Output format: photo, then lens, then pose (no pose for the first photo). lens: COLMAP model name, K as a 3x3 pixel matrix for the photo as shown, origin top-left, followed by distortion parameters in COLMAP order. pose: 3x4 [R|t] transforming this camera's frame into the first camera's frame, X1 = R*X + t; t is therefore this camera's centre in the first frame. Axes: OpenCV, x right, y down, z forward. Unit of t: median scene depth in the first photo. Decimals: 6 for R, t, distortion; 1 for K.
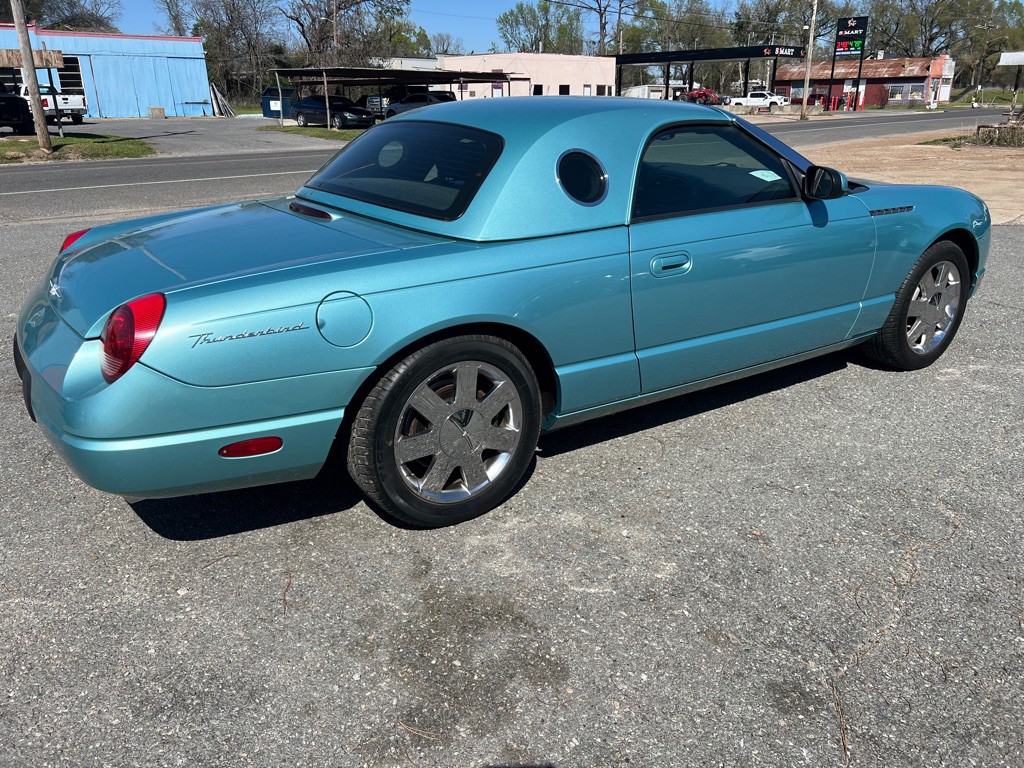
lens RADIAL K [[768.6, 0, 510.2], [0, 768.6, 377.4], [0, 0, 1]] dist [0.050829, -0.053708]
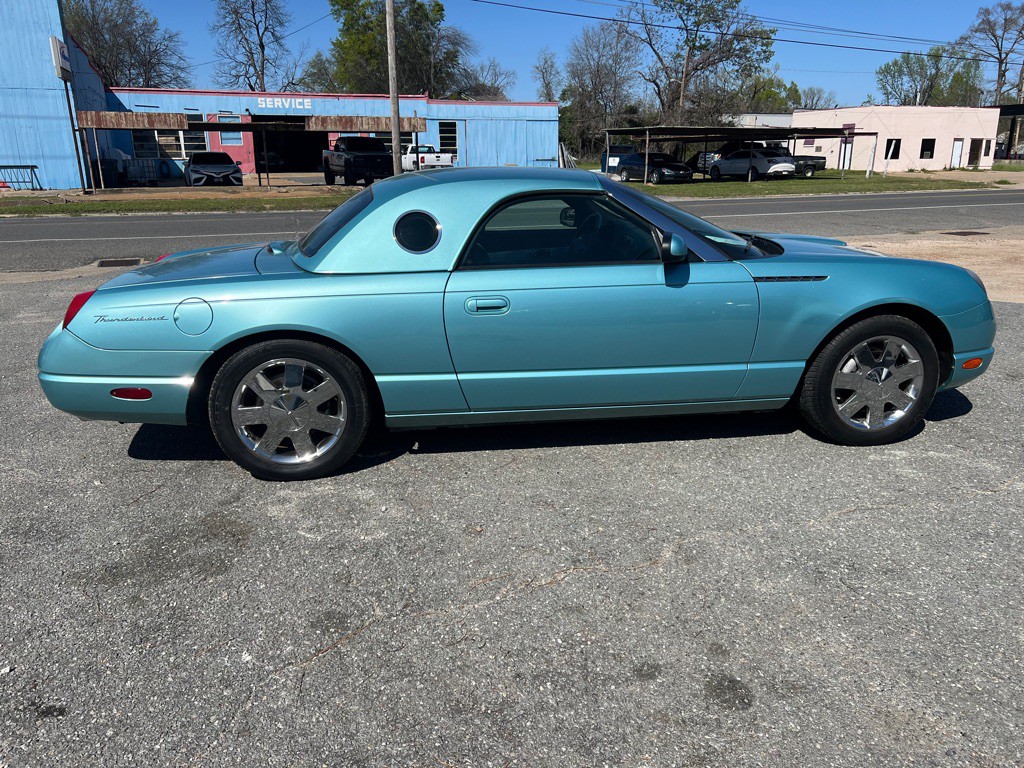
lens RADIAL K [[768.6, 0, 511.5], [0, 768.6, 374.7], [0, 0, 1]] dist [0.050829, -0.053708]
pose [[0.904861, 0.118031, -0.409017, 0.042445], [-0.145281, 0.988732, -0.036082, -0.000029], [0.400150, 0.092072, 0.911813, -0.004479]]
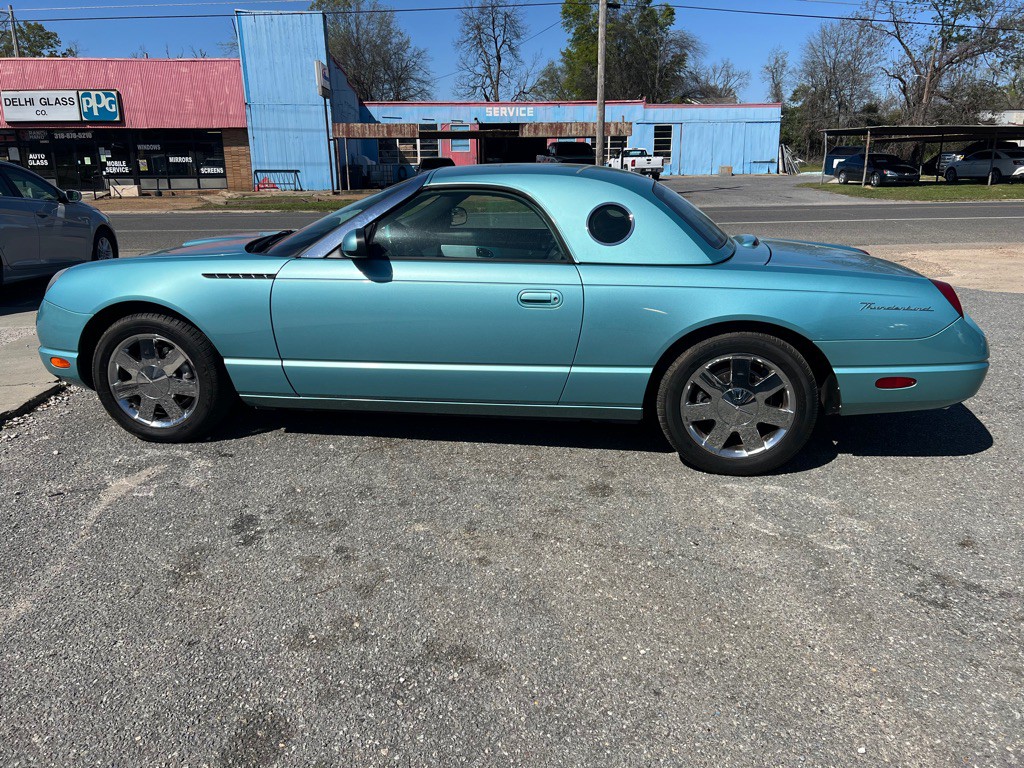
lens RADIAL K [[768.6, 0, 509.6], [0, 768.6, 374.6], [0, 0, 1]] dist [0.050829, -0.053708]
pose [[0.749534, 0.175292, -0.638335, 0.073504], [-0.220324, 0.975384, 0.009143, 0.005374], [0.624224, 0.133788, 0.769705, -0.017047]]
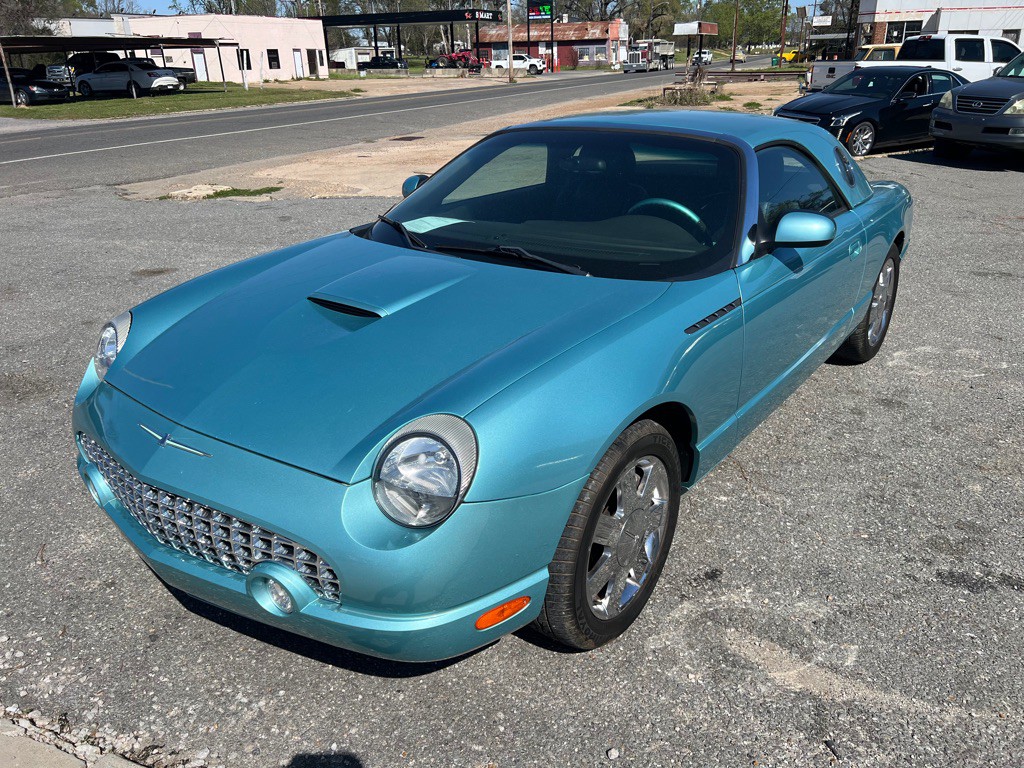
lens RADIAL K [[768.6, 0, 520.1], [0, 768.6, 386.2], [0, 0, 1]] dist [0.050829, -0.053708]
pose [[0.934048, -0.150692, 0.323801, -0.022324], [0.133372, 0.988211, 0.075171, 0.001636], [-0.331311, -0.027027, 0.943134, -0.019597]]
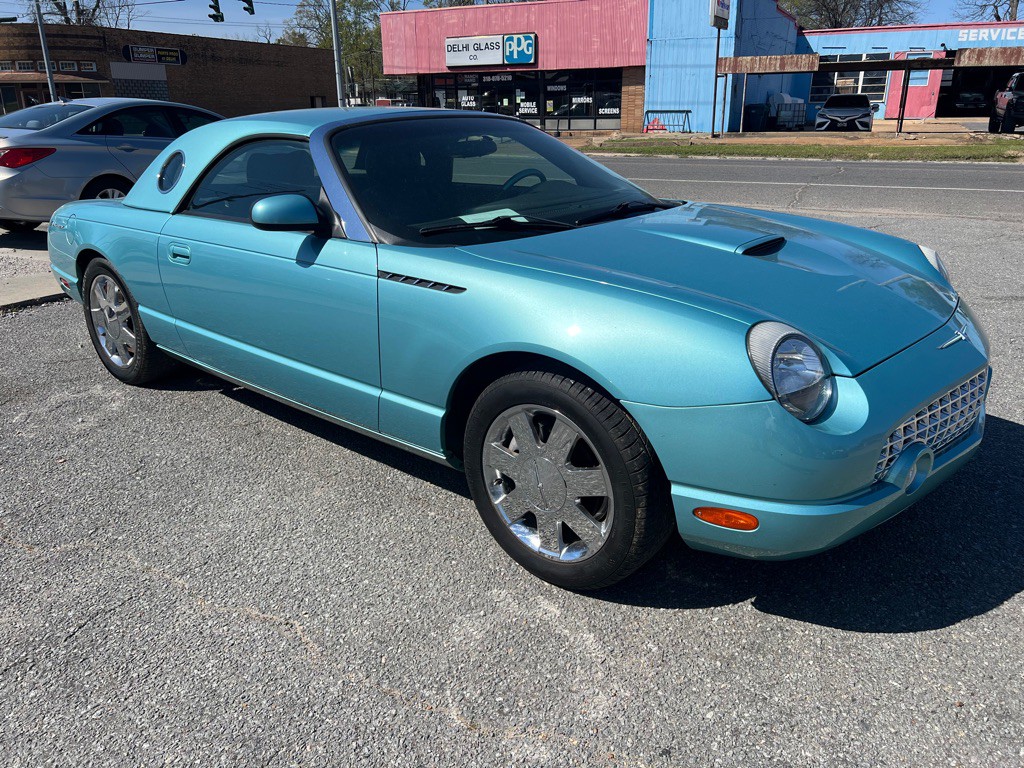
lens RADIAL K [[768.6, 0, 507.8], [0, 768.6, 379.7], [0, 0, 1]] dist [0.050829, -0.053708]
pose [[0.264858, 0.325732, -0.907606, 0.082741], [-0.319114, 0.917794, 0.236264, -0.022972], [0.909954, 0.227053, 0.347031, 0.061483]]
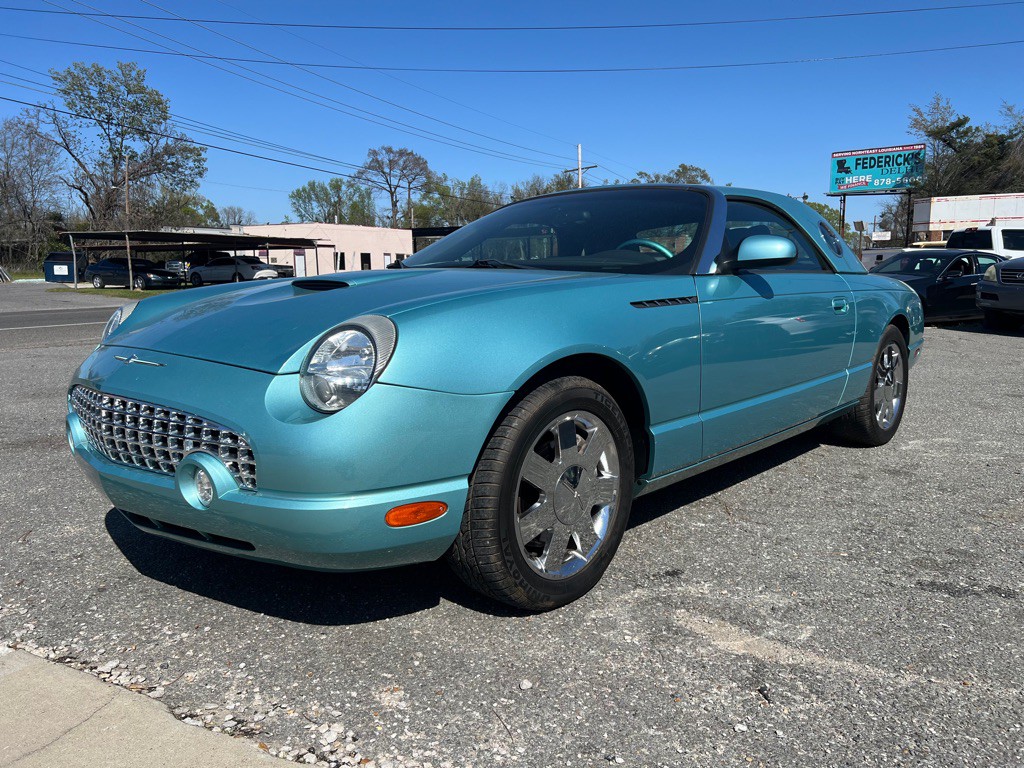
lens RADIAL K [[768.6, 0, 520.2], [0, 768.6, 389.3], [0, 0, 1]] dist [0.050829, -0.053708]
pose [[0.963331, -0.042630, 0.264908, -0.017442], [0.092363, 0.979645, -0.178228, 0.016344], [-0.251918, 0.196160, 0.947659, -0.022224]]
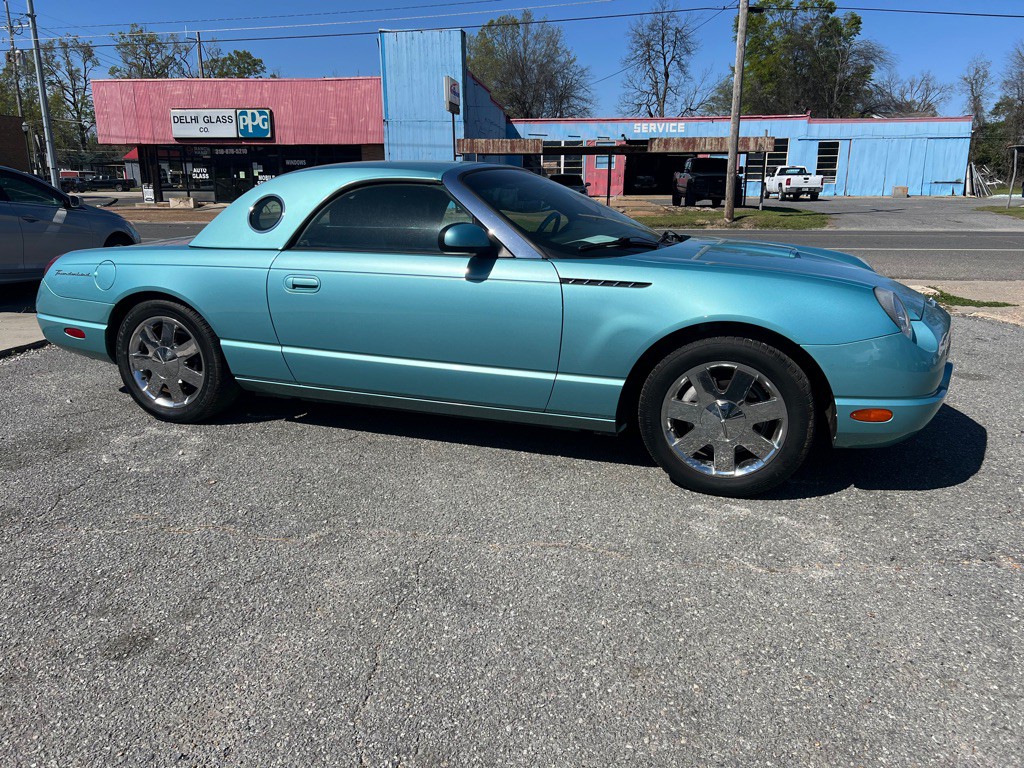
lens RADIAL K [[768.6, 0, 508.3], [0, 768.6, 379.6], [0, 0, 1]] dist [0.050829, -0.053708]
pose [[0.588549, 0.207611, -0.781350, 0.082104], [-0.278766, 0.959308, 0.044917, -0.008346], [0.758880, 0.191378, 0.622475, 0.027630]]
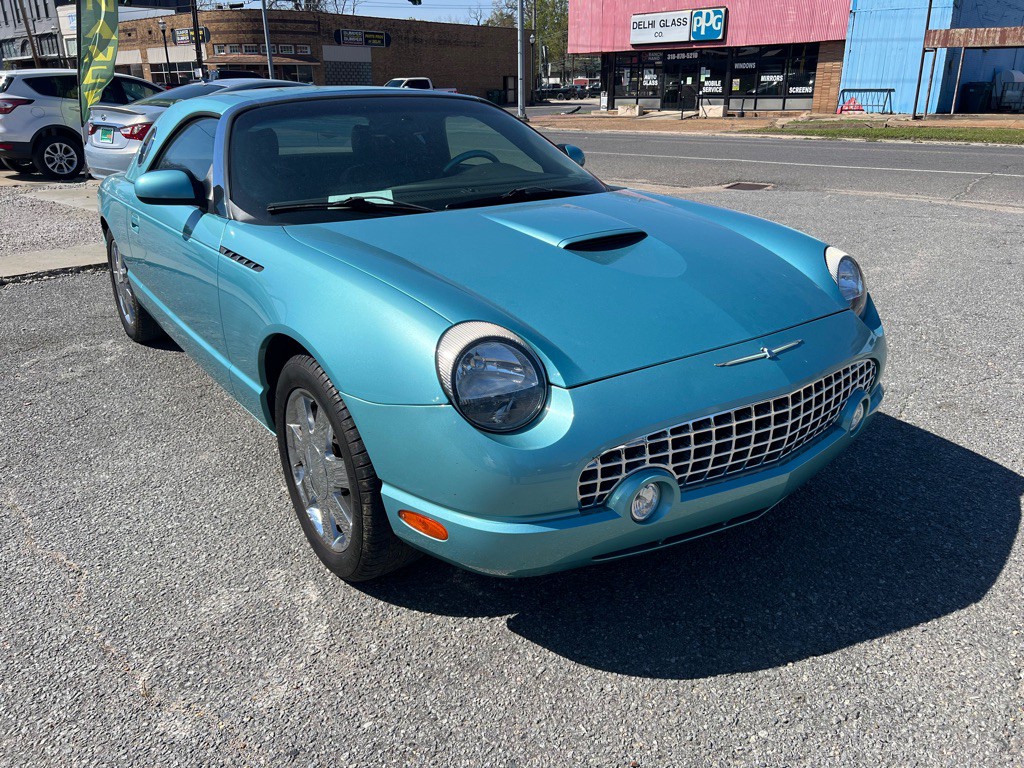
lens RADIAL K [[768.6, 0, 509.4], [0, 768.6, 381.1], [0, 0, 1]] dist [0.050829, -0.053708]
pose [[0.024287, 0.360683, -0.932372, 0.084568], [-0.329345, 0.883470, 0.333186, -0.030608], [0.943897, 0.298979, 0.140246, 0.083354]]
